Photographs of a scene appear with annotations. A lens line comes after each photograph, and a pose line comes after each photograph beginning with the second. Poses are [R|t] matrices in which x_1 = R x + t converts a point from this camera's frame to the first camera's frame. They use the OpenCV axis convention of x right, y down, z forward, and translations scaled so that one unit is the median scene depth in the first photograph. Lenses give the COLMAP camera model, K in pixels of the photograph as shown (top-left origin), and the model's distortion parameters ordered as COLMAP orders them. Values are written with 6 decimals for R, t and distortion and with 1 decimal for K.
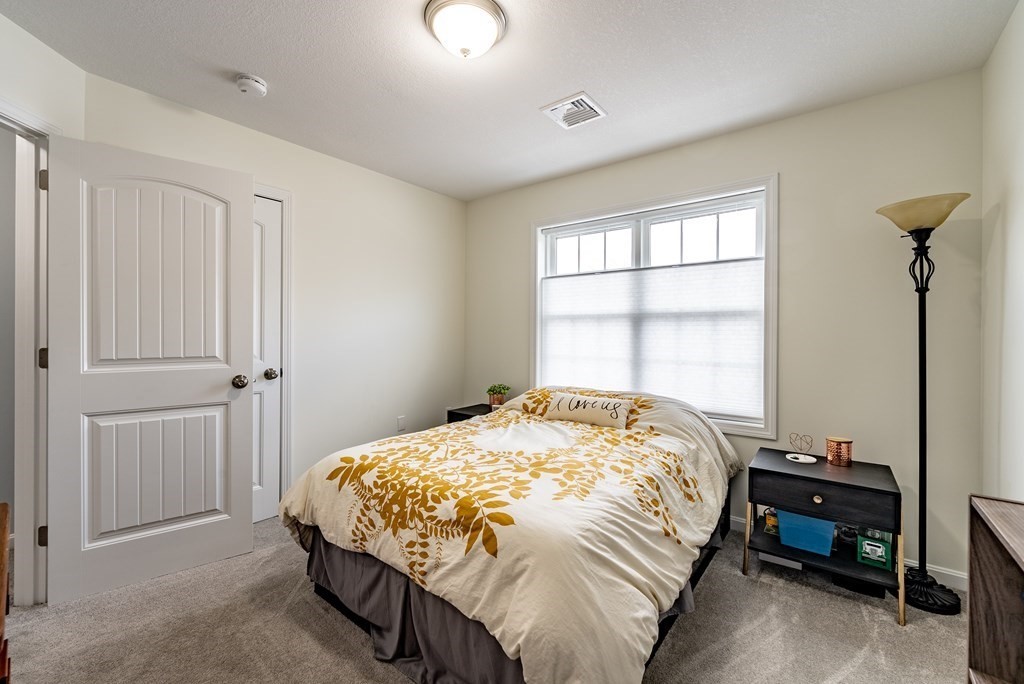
lens RADIAL K [[415.9, 0, 514.2], [0, 415.9, 341.9], [0, 0, 1]] dist [-0.001750, -0.000202]
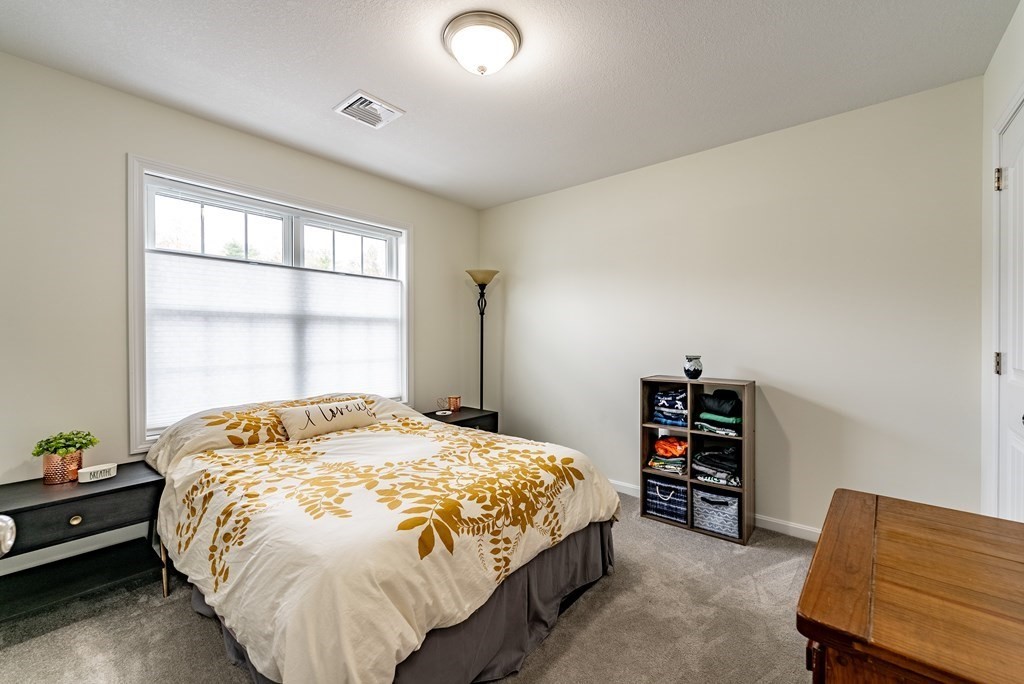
lens RADIAL K [[415.9, 0, 514.2], [0, 415.9, 341.9], [0, 0, 1]] dist [-0.001750, -0.000202]
pose [[0.026666, -0.020023, 0.999444, -1.073987], [0.020847, 0.999593, 0.019469, -0.024436], [-0.999427, 0.020317, 0.027073, 0.806115]]
